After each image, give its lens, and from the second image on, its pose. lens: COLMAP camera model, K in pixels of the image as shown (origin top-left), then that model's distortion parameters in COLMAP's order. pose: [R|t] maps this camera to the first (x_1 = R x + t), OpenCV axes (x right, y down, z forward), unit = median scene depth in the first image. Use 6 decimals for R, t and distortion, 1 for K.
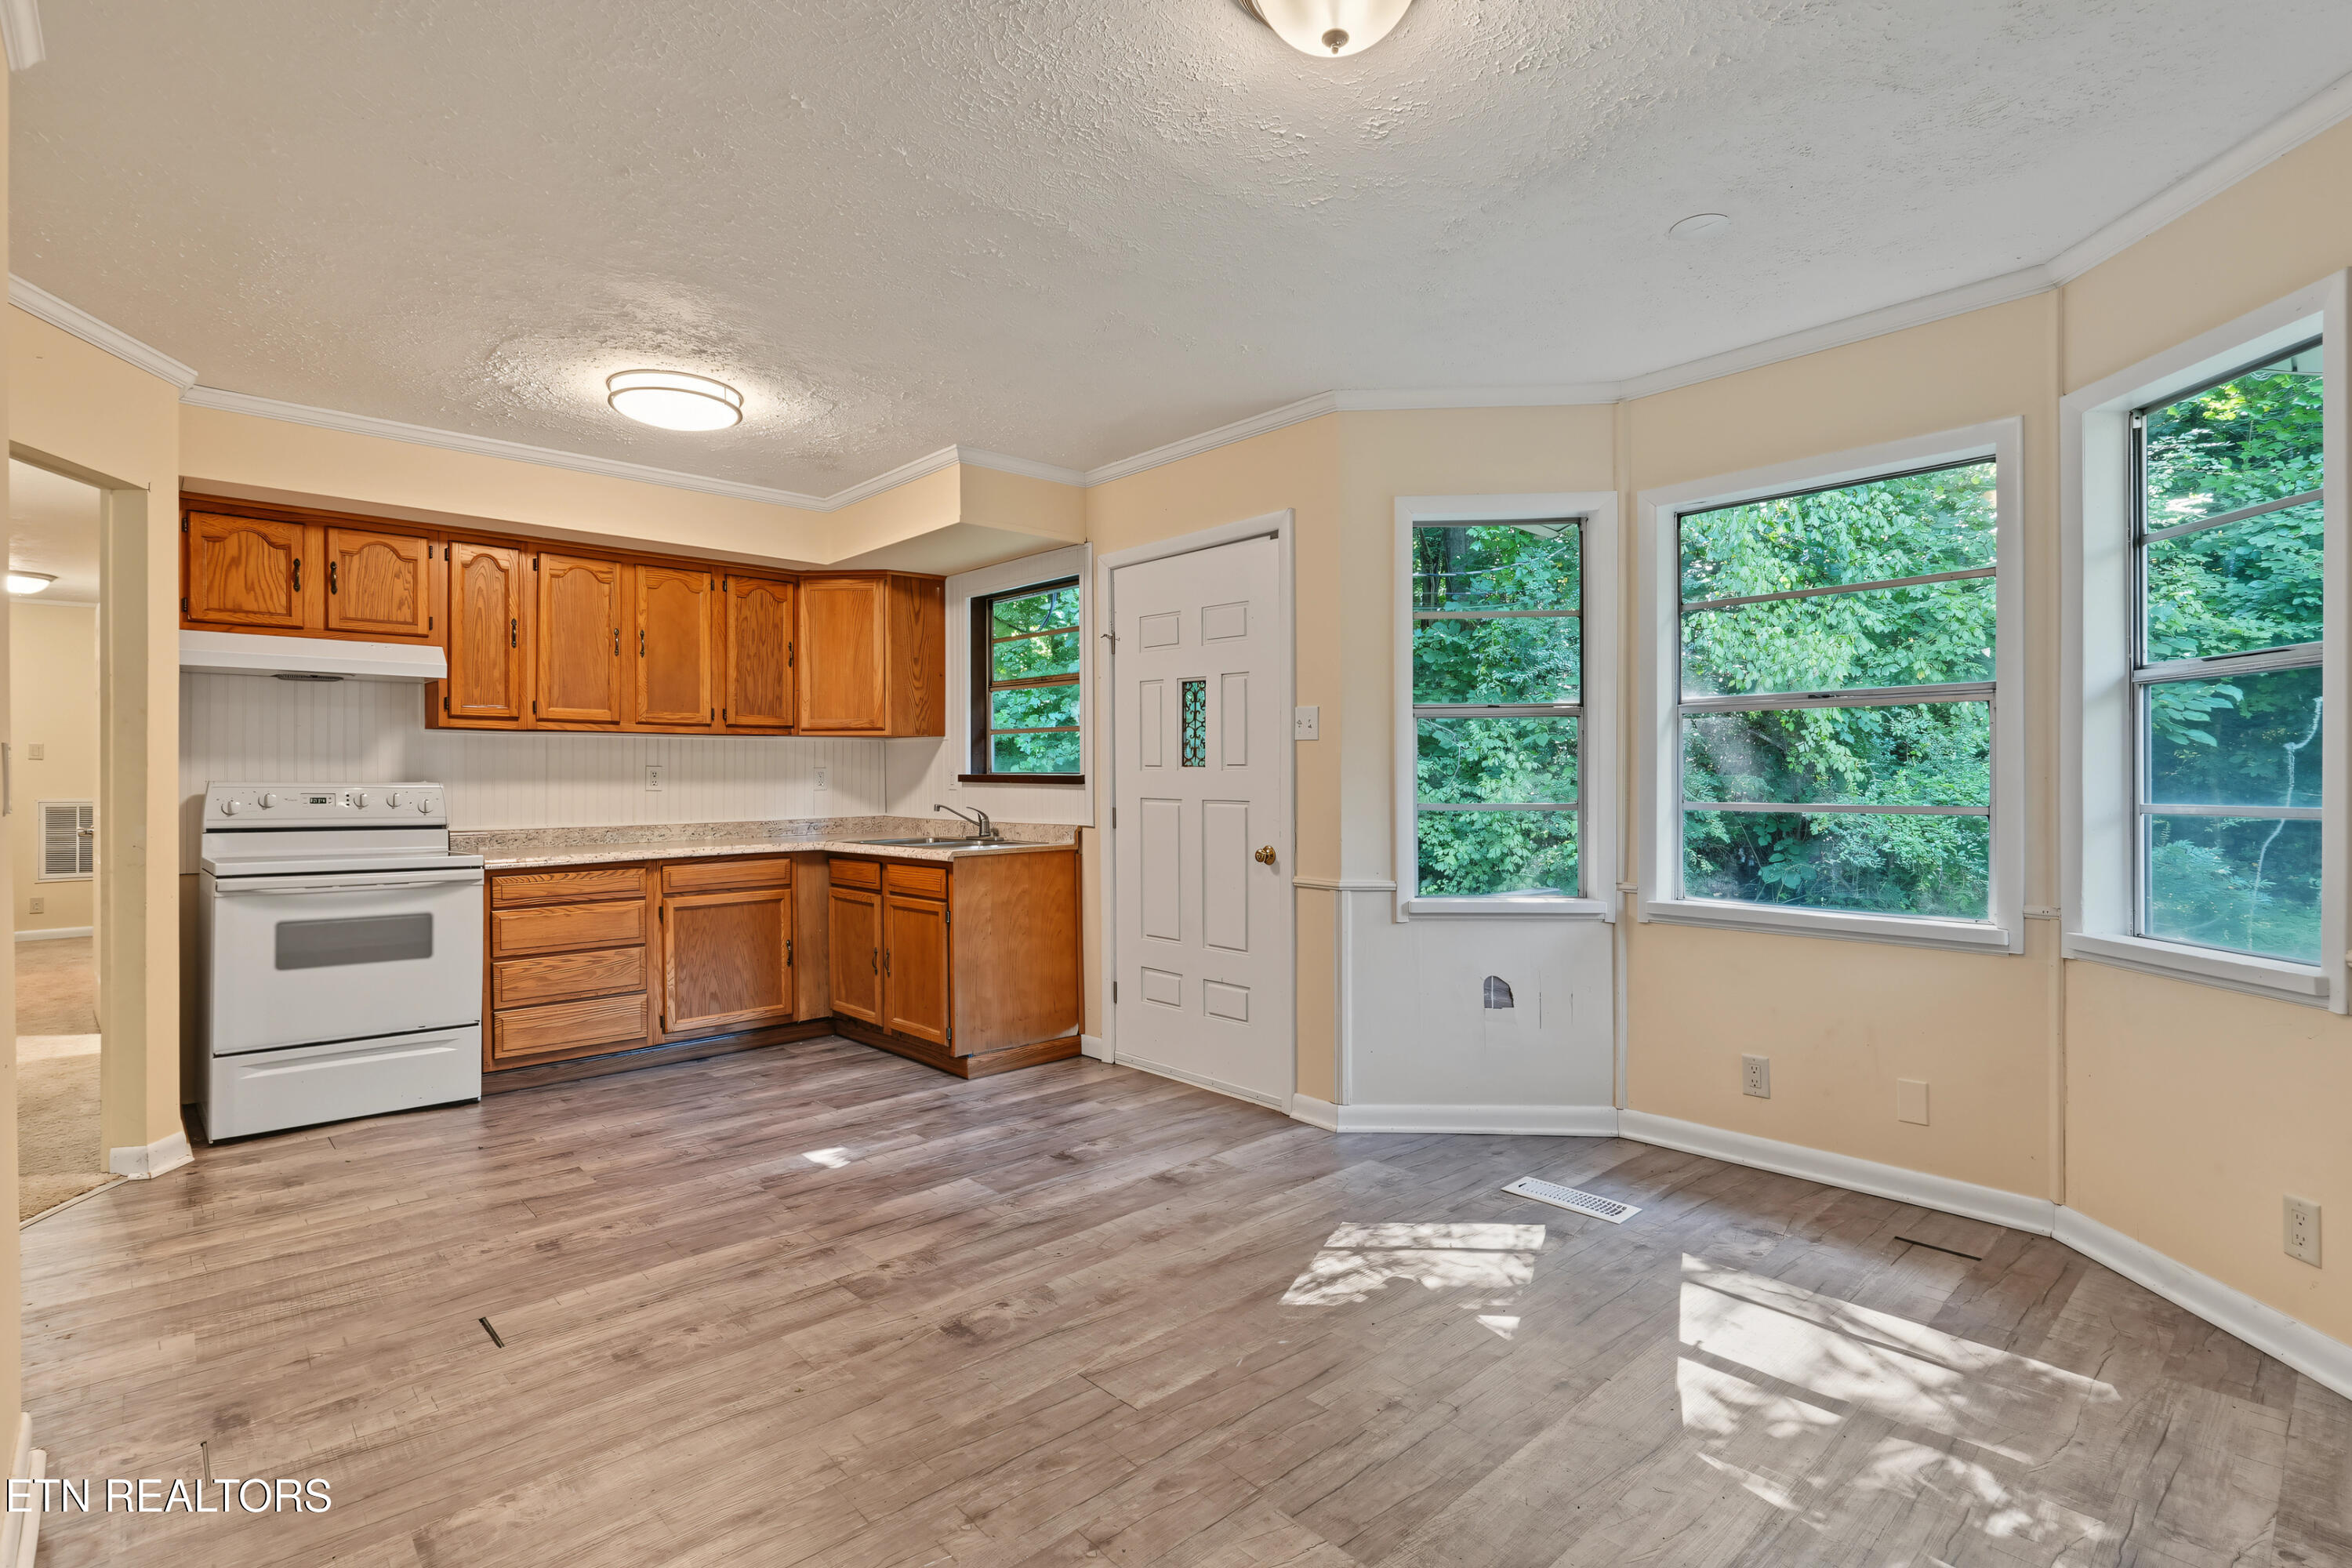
lens RADIAL K [[1164.1, 0, 1159.9], [0, 1164.1, 786.0], [0, 0, 1]] dist [0.001554, -0.000025]
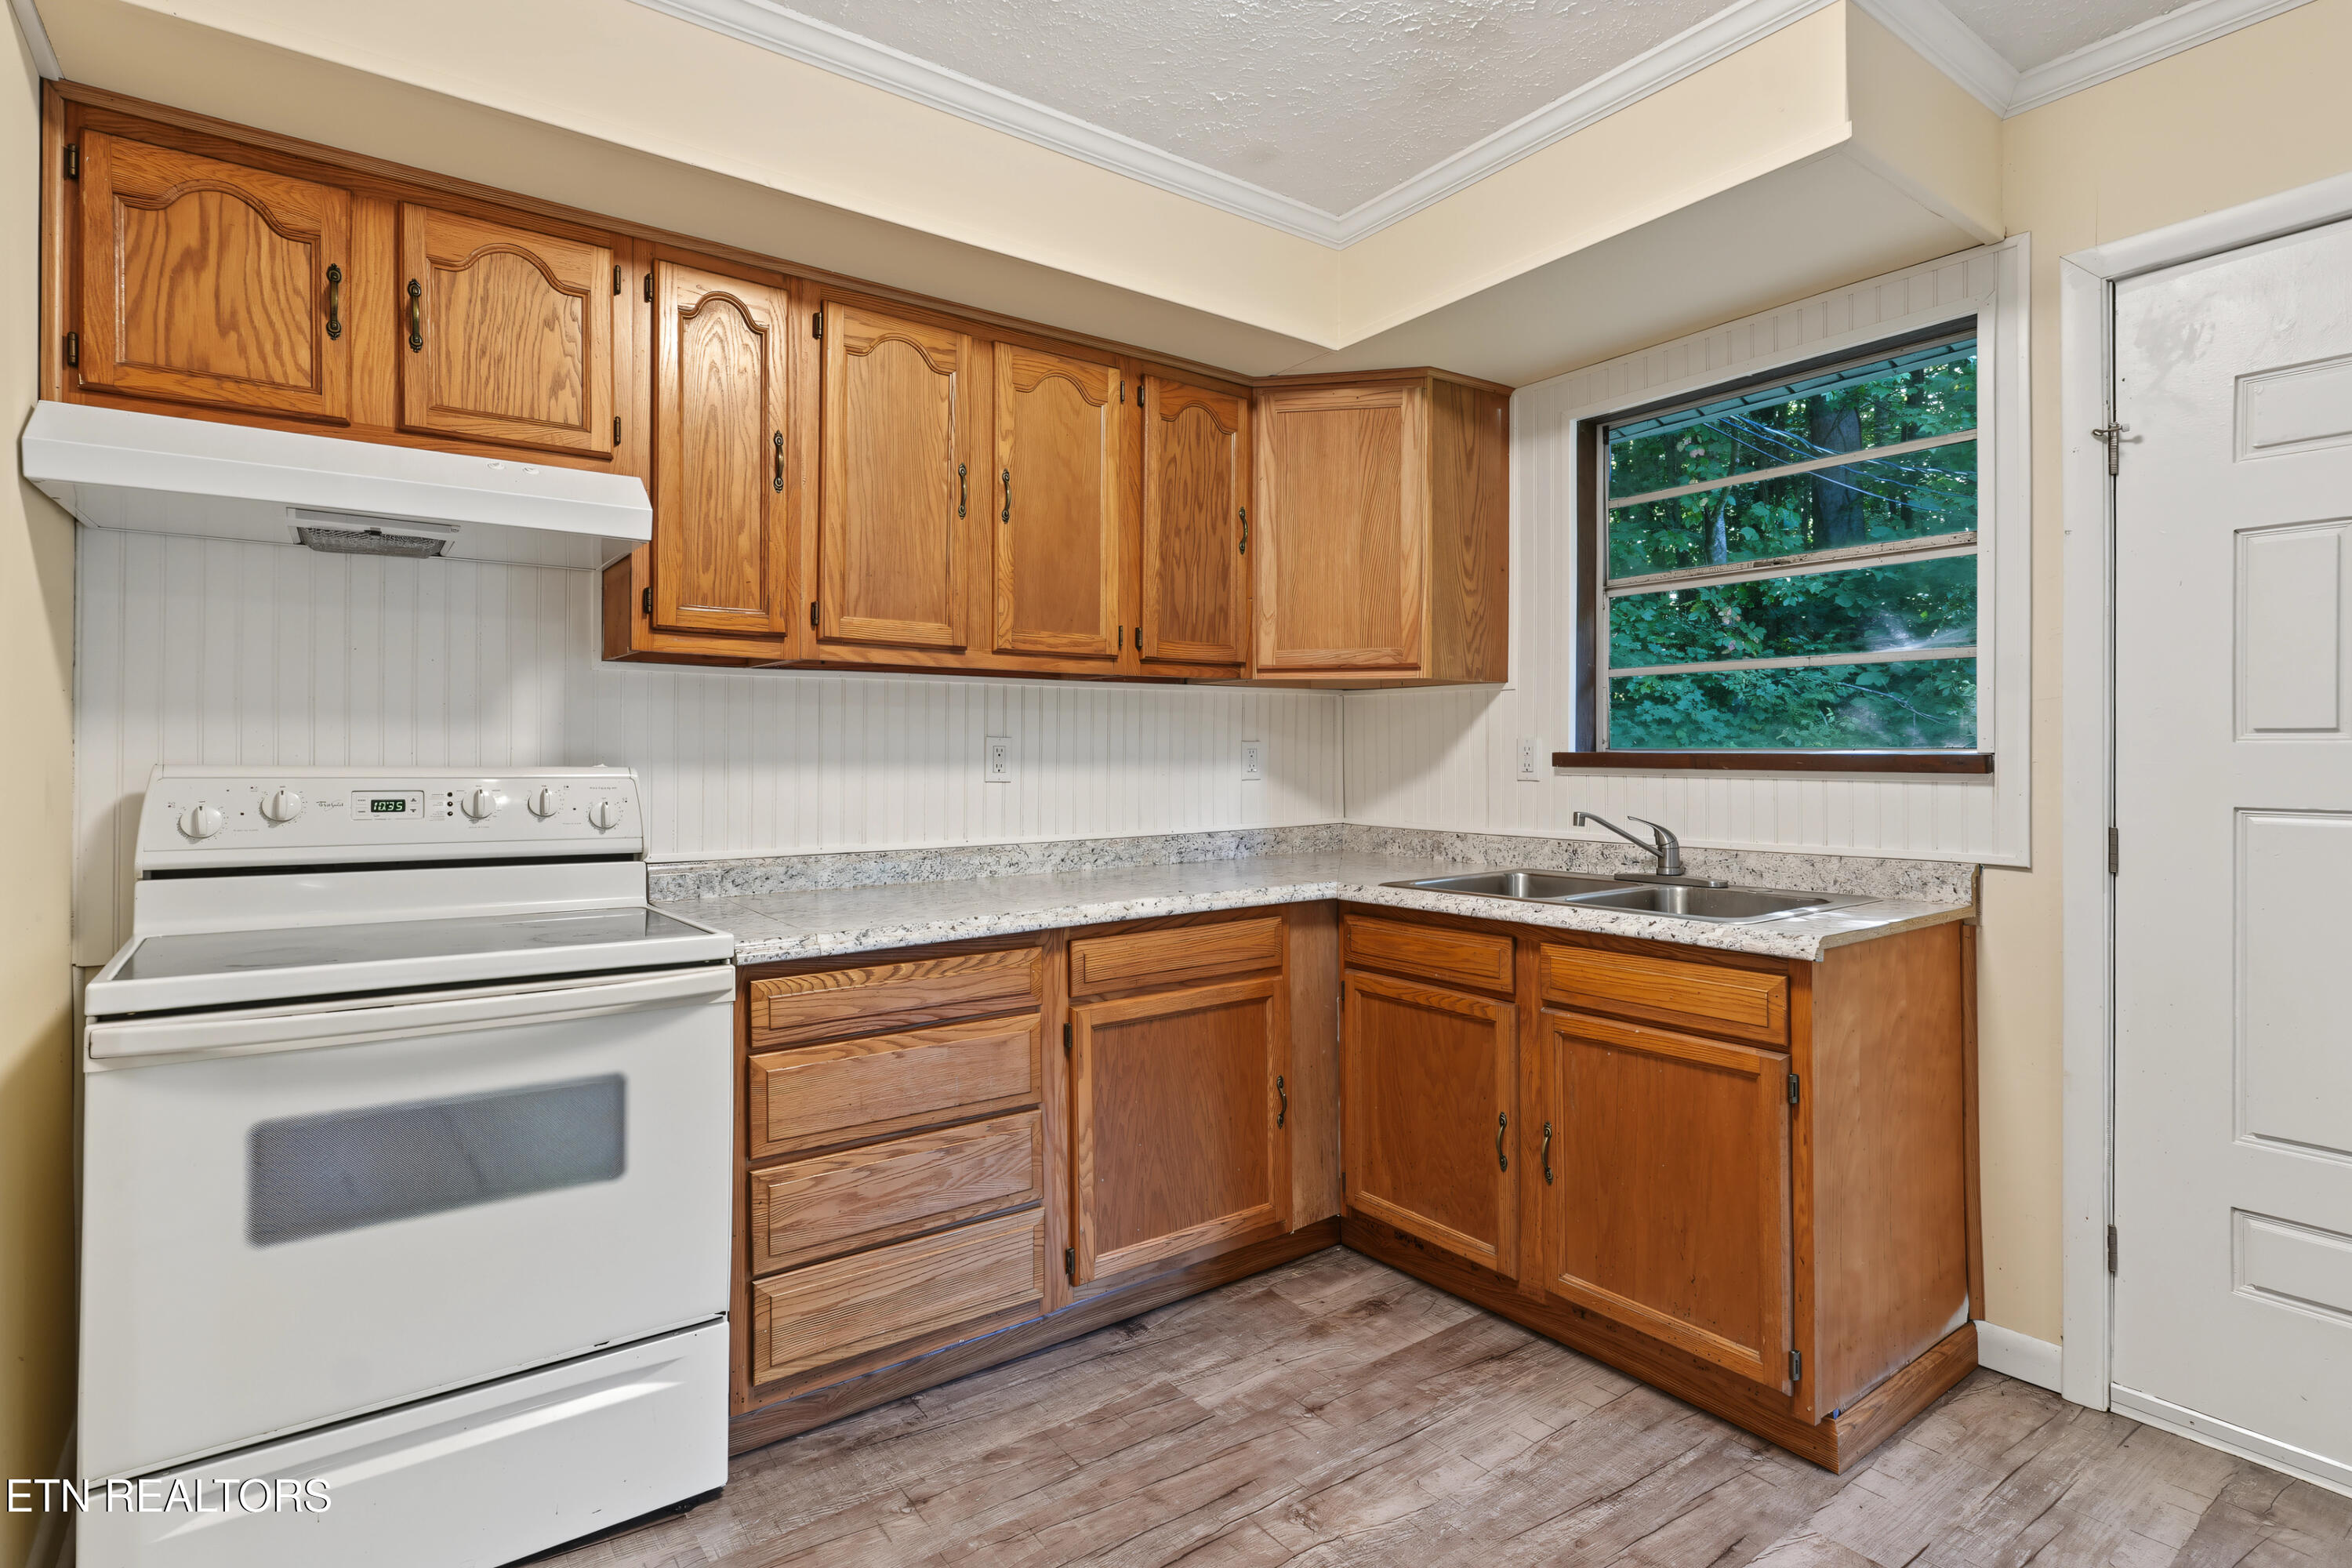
lens RADIAL K [[1164.1, 0, 1191.0], [0, 1164.1, 765.5], [0, 0, 1]] dist [0.001554, -0.000025]
pose [[0.997013, 0.001700, -0.077209, -0.344469], [-0.001792, 0.999998, -0.001124, -0.003655], [0.077207, 0.001259, 0.997014, 0.527753]]
